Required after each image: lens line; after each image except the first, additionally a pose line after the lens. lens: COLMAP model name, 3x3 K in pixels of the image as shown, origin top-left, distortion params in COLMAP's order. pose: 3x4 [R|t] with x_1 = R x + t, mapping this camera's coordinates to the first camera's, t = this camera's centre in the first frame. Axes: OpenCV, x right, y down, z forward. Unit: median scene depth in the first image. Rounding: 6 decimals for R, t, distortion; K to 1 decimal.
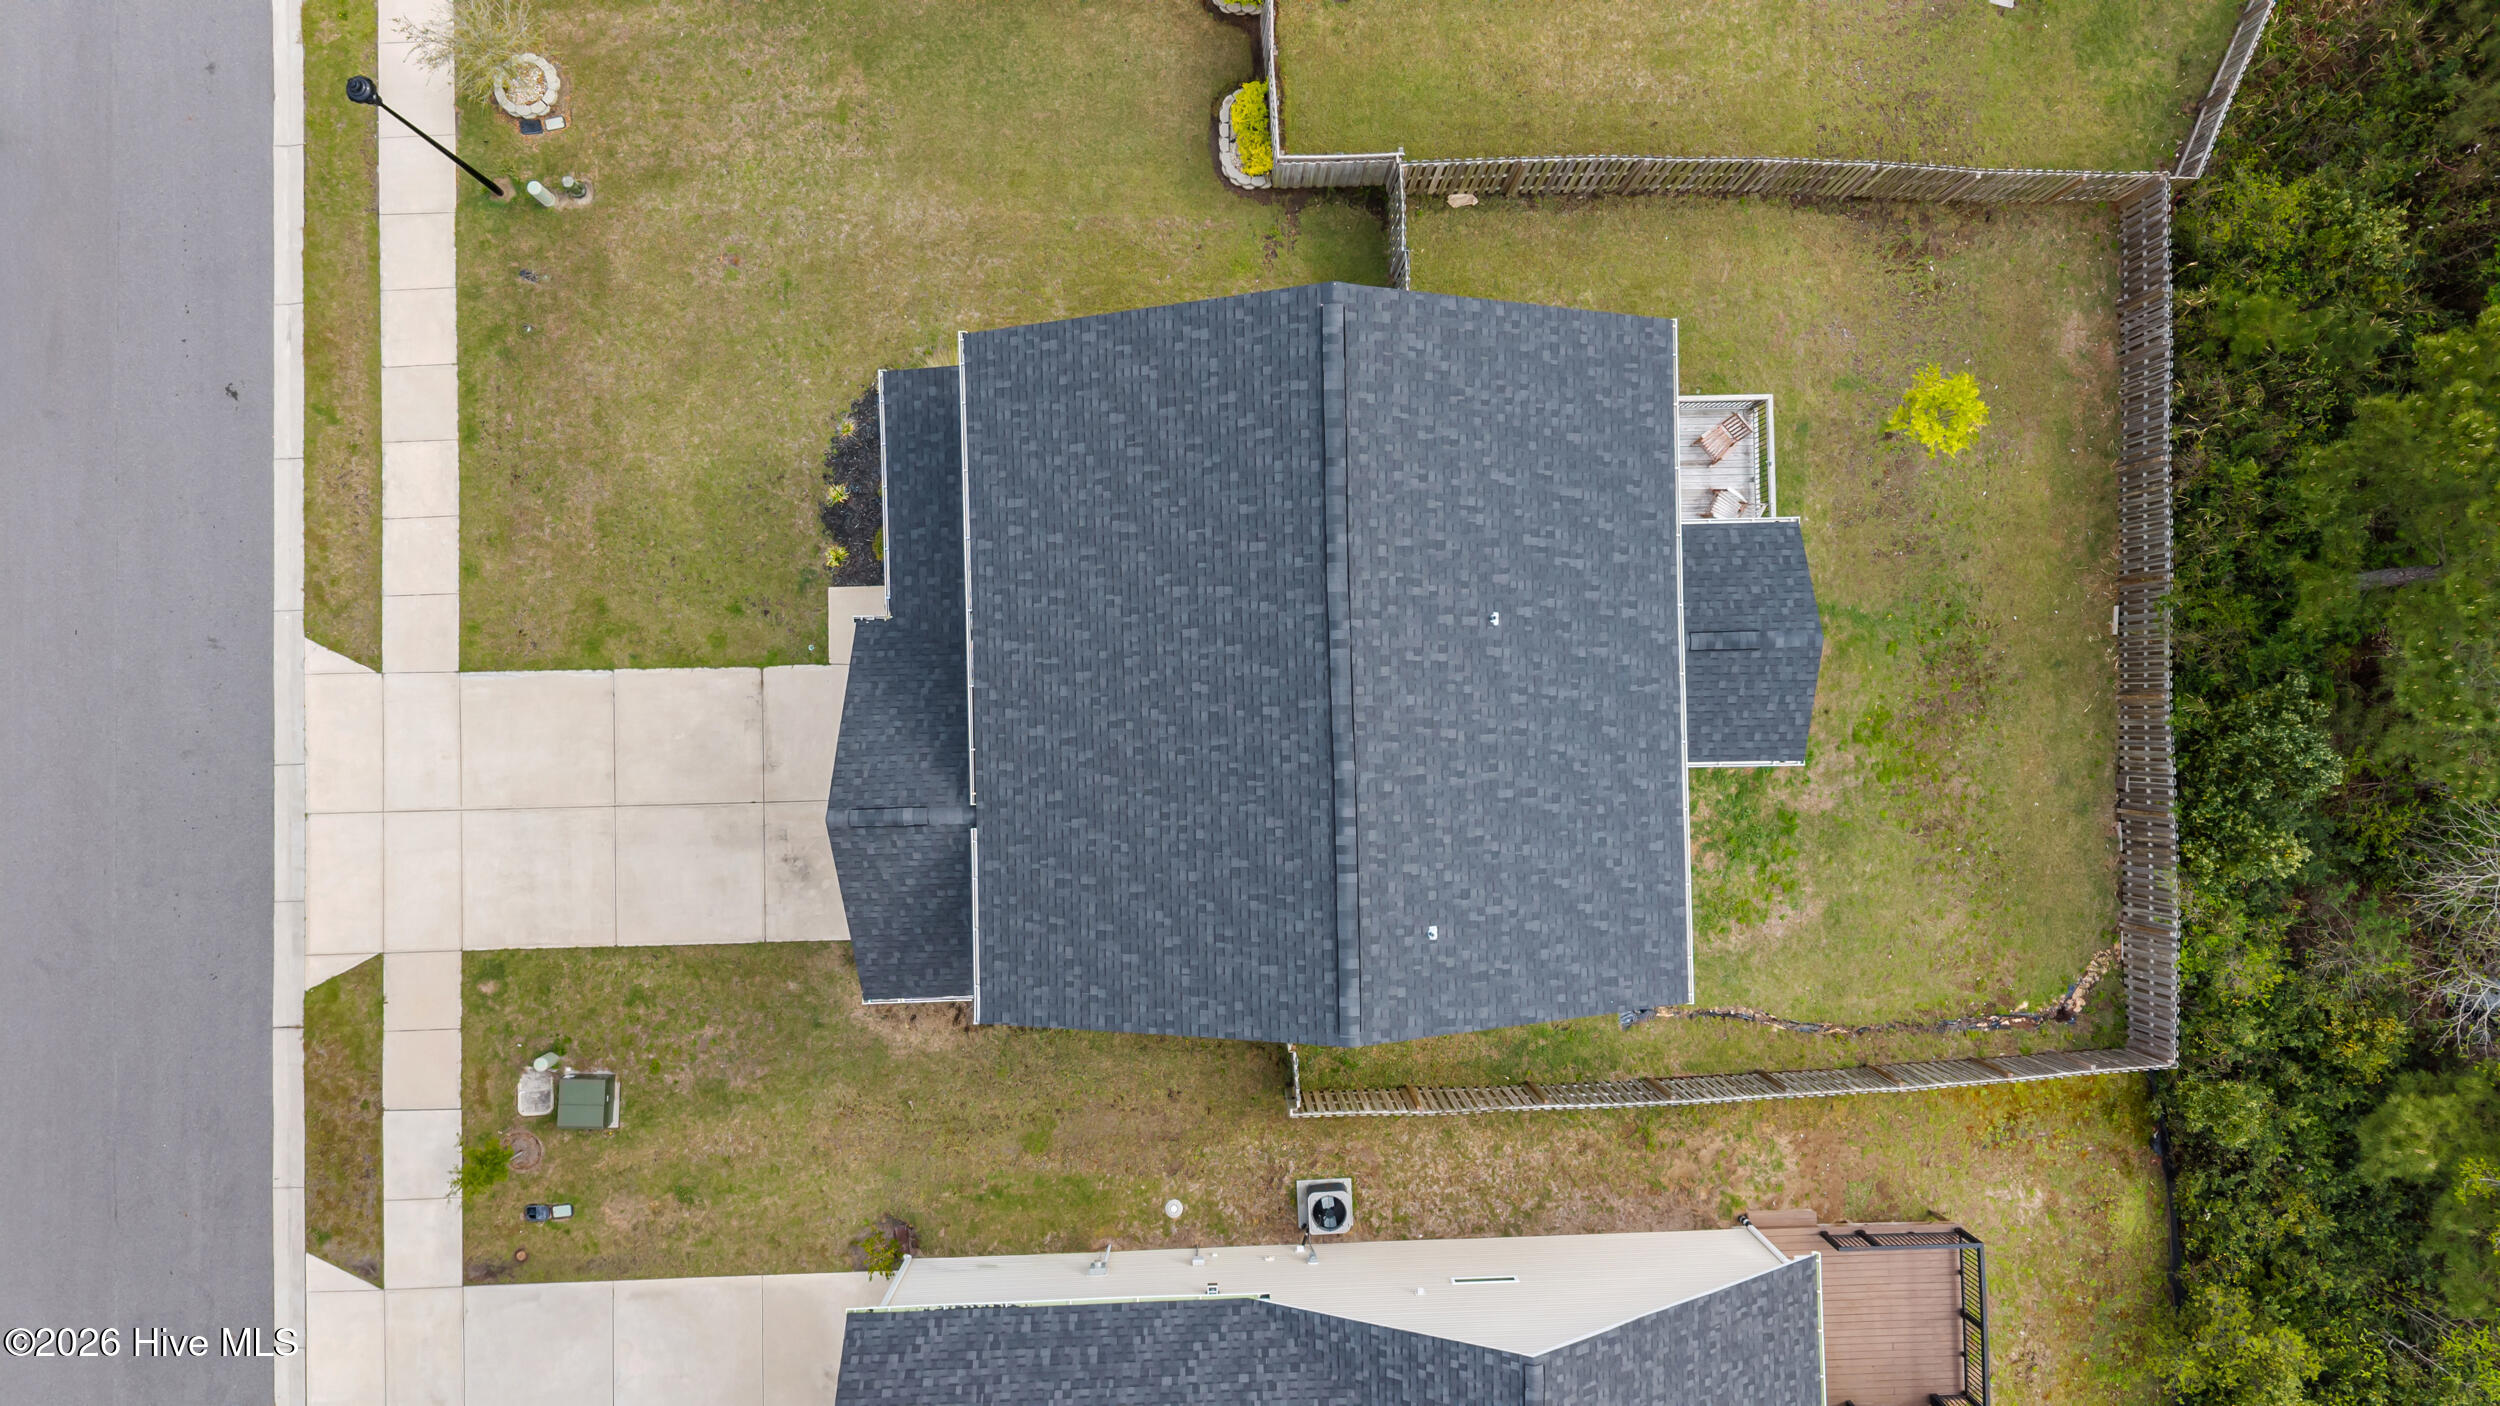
lens RADIAL K [[1694.4, 0, 1250.0], [0, 1694.4, 703.0], [0, 0, 1]] dist [0.051628, -0.067866]
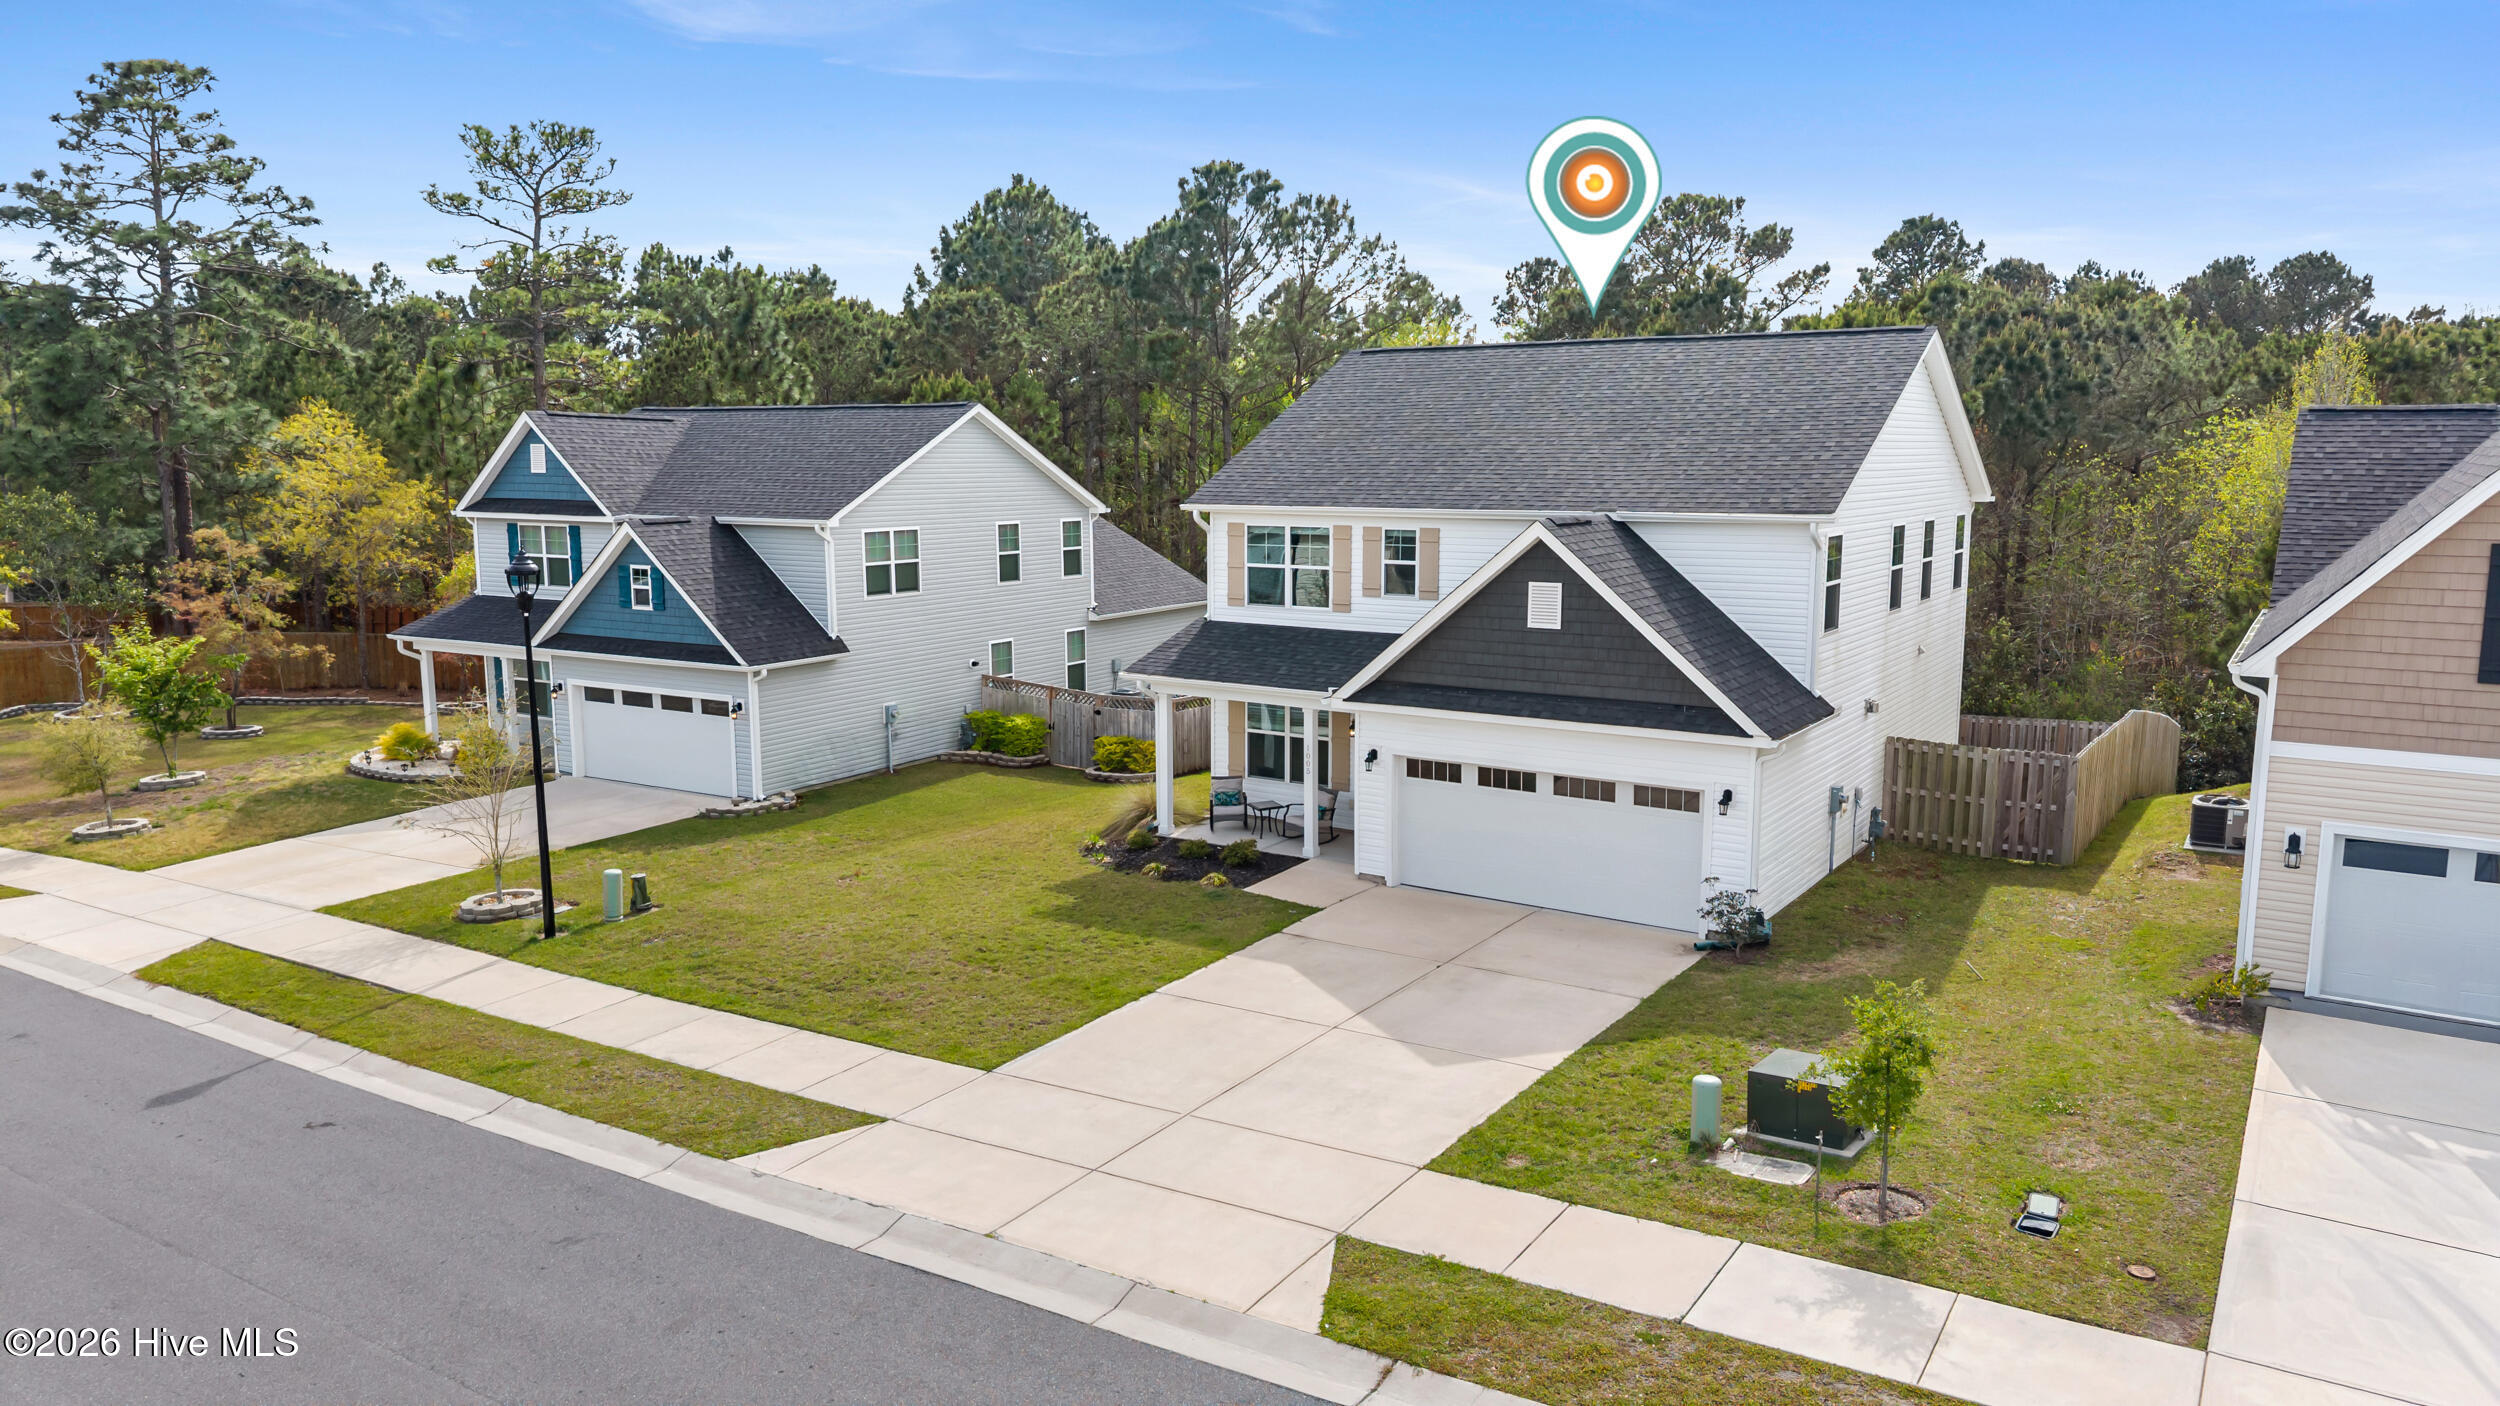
lens RADIAL K [[1694.4, 0, 1250.0], [0, 1694.4, 703.0], [0, 0, 1]] dist [0.051628, -0.067866]
pose [[0.573545, -0.138084, 0.807452, -0.855844], [0.819122, 0.085504, -0.567212, 0.365663], [0.009283, 0.986723, 0.162148, 0.786128]]
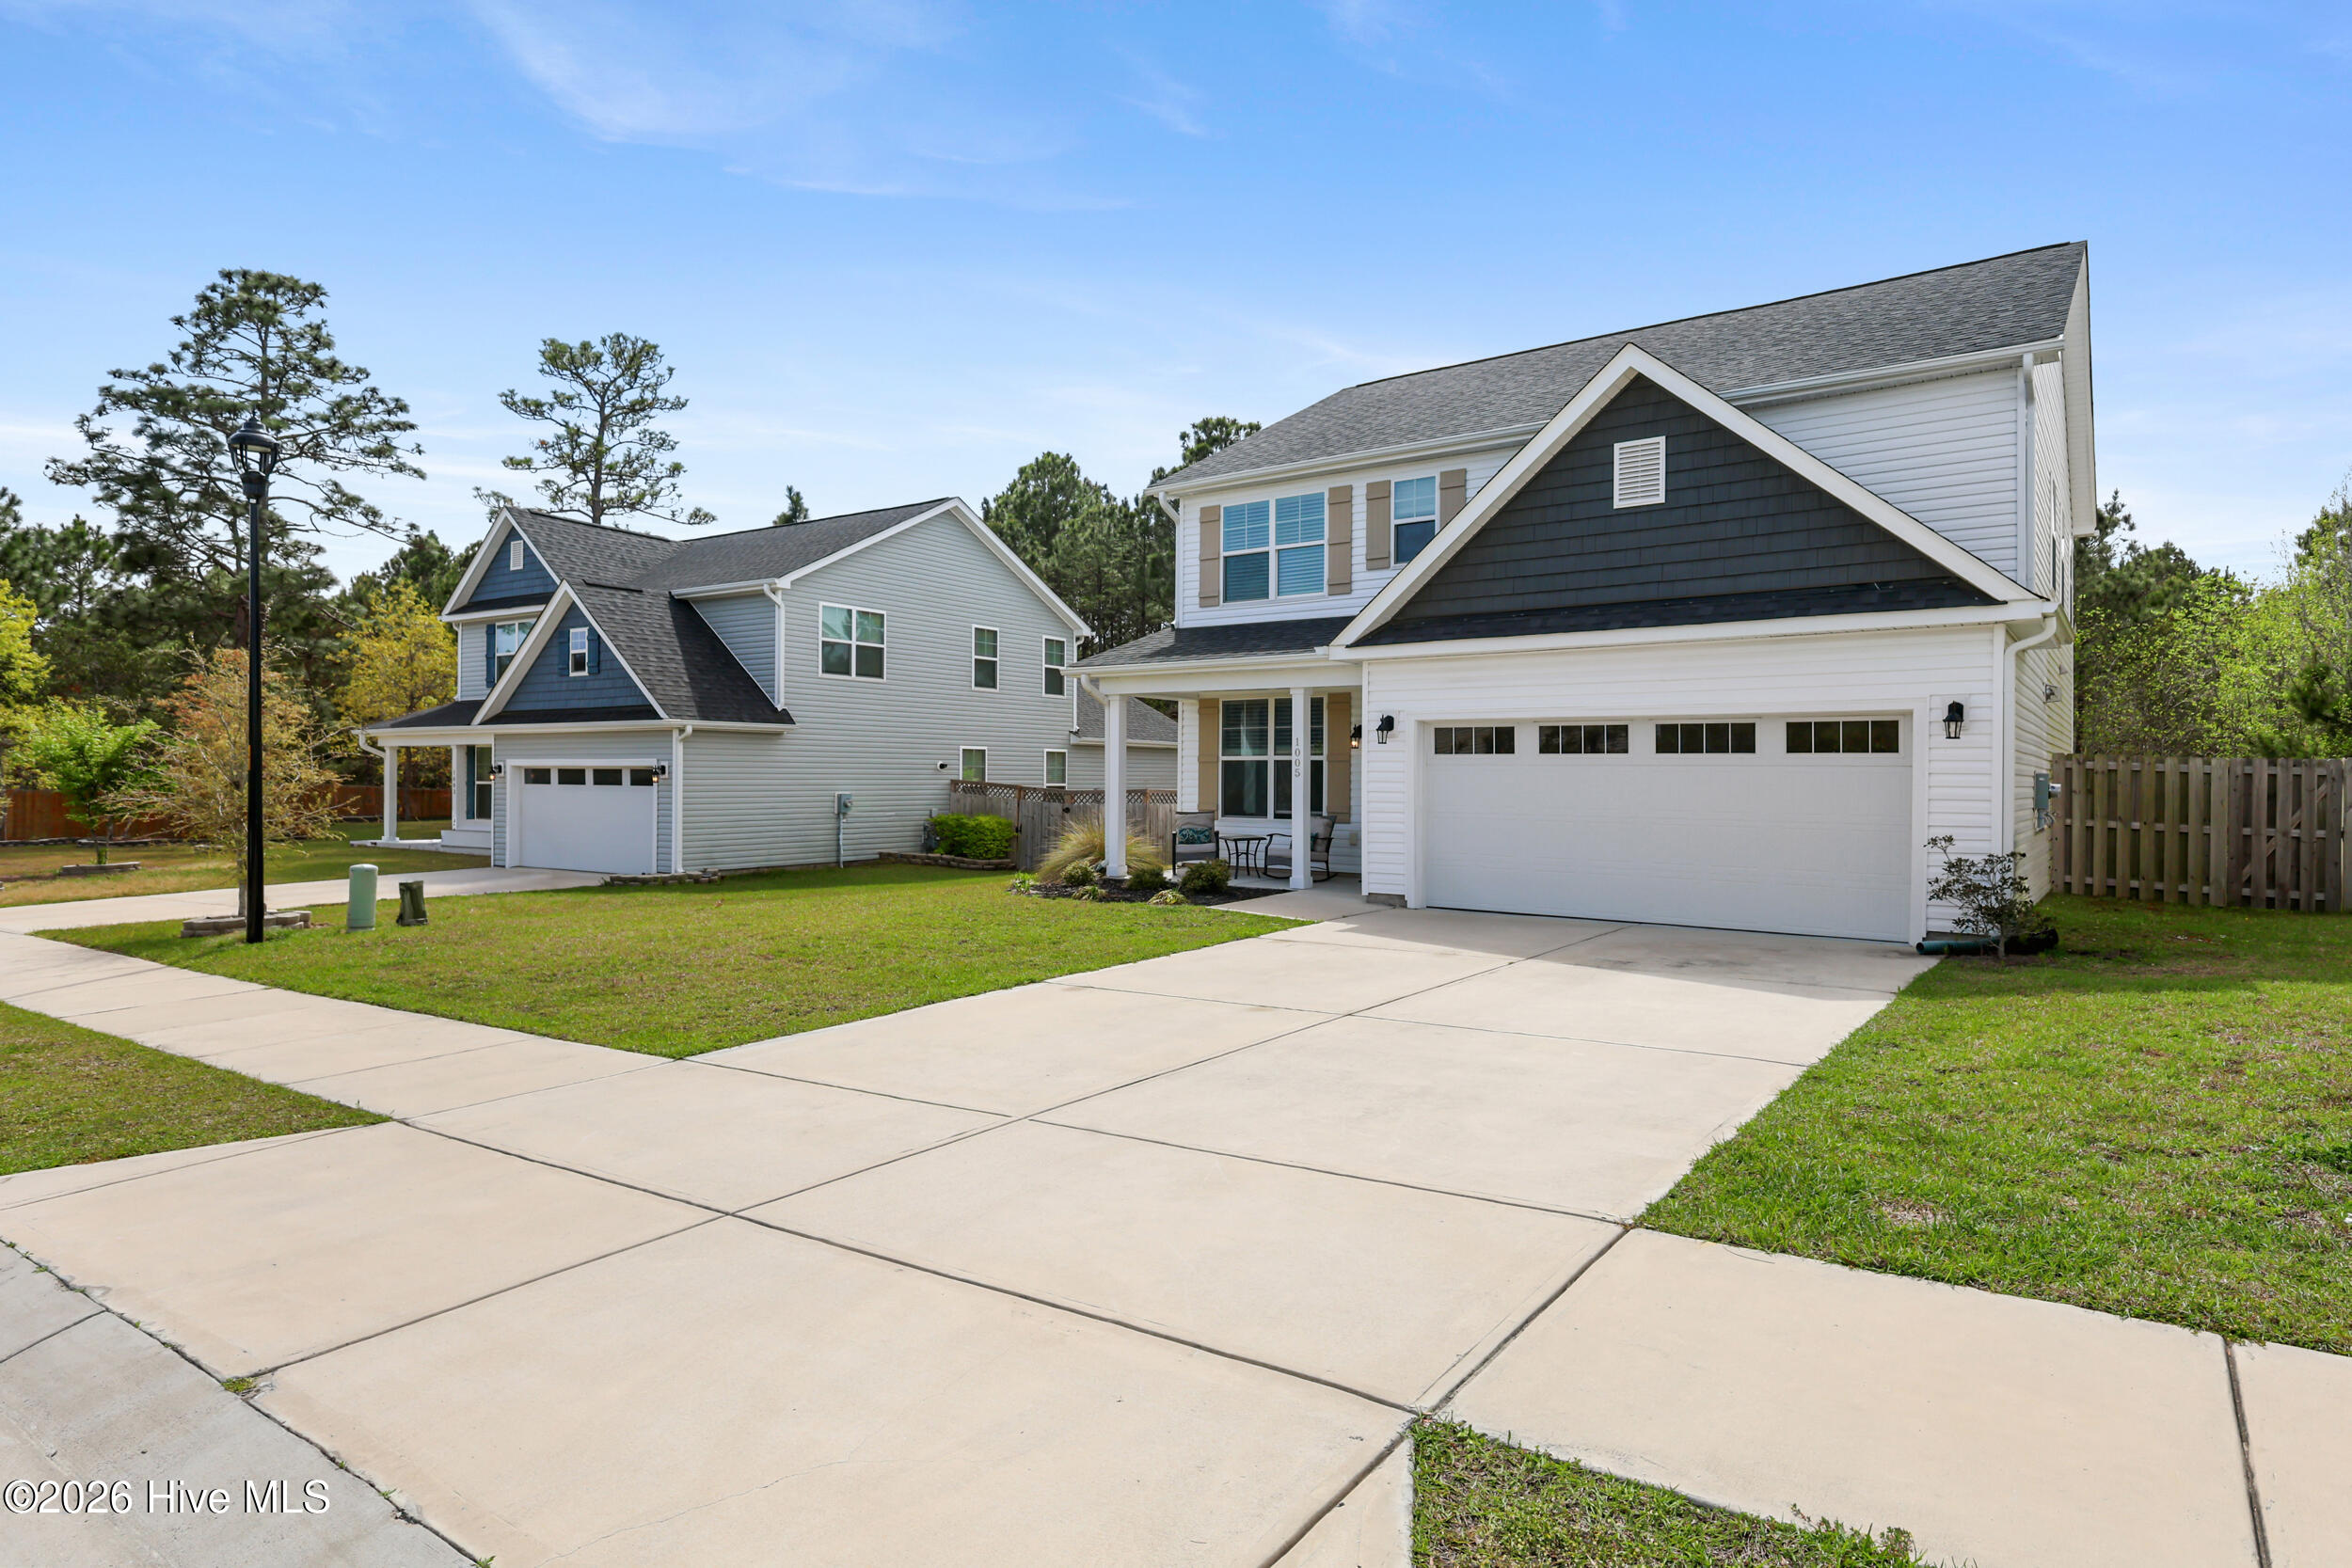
lens RADIAL K [[1296.2, 0, 1176.0], [0, 1296.2, 784.0], [0, 0, 1]] dist [0.008138, 0.002014]
pose [[0.618725, -0.012035, 0.785515, -0.585534], [0.785607, 0.009129, -0.618658, 0.187195], [0.000275, 0.999886, 0.015103, 0.949079]]
